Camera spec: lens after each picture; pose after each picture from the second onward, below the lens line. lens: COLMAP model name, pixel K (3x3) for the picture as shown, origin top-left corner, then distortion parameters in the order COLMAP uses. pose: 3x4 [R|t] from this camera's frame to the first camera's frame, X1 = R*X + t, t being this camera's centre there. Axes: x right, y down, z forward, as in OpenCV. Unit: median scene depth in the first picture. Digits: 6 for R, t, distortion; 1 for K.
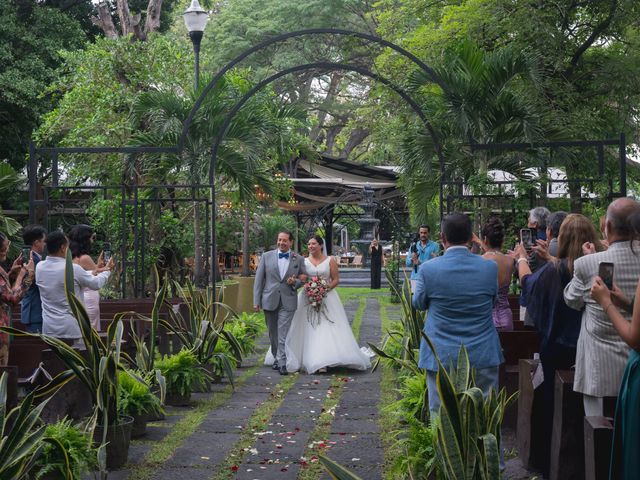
lens RADIAL K [[1079.7, 0, 312.4], [0, 1079.7, 241.9], [0, 0, 1]] dist [0.022893, 0.044339]
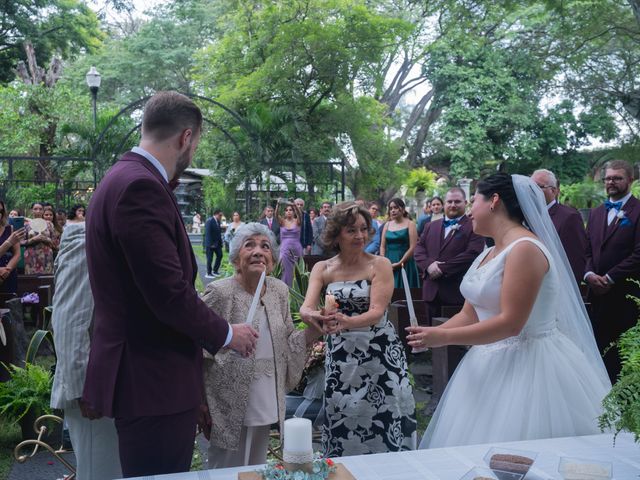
lens RADIAL K [[740.7, 0, 351.9], [0, 740.7, 258.6], [0, 0, 1]] dist [0.012524, 0.074022]
pose [[0.949018, -0.011200, 0.315023, -0.088396], [-0.005975, 0.998550, 0.053502, 0.002694], [-0.315166, -0.052657, 0.947575, -0.190099]]
